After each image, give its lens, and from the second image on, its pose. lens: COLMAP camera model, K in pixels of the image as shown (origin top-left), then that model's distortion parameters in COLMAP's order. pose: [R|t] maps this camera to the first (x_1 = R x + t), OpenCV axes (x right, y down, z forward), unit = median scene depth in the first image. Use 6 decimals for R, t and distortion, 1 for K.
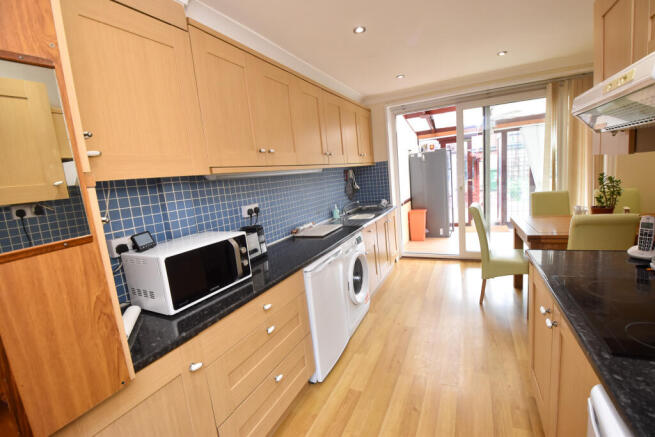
lens RADIAL K [[285.4, 0, 330.8], [0, 285.4, 219.4], [0, 0, 1]] dist [0.026171, -0.030244]
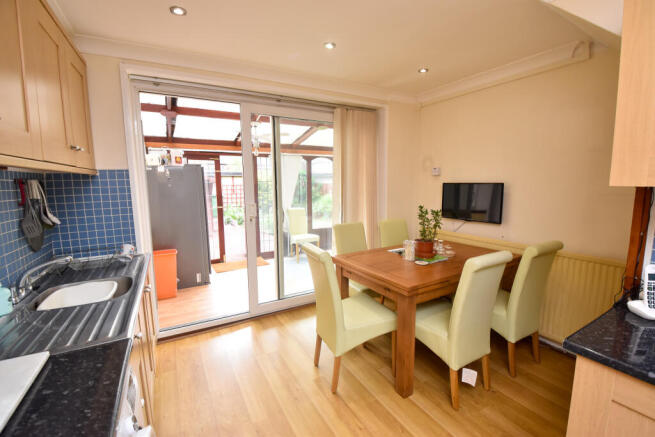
lens RADIAL K [[285.4, 0, 330.8], [0, 285.4, 219.4], [0, 0, 1]] dist [0.026171, -0.030244]
pose [[0.568823, -0.009854, 0.822401, -0.025185], [0.080558, 0.995788, -0.043788, -0.059572], [-0.818505, 0.091159, 0.567221, 0.394794]]
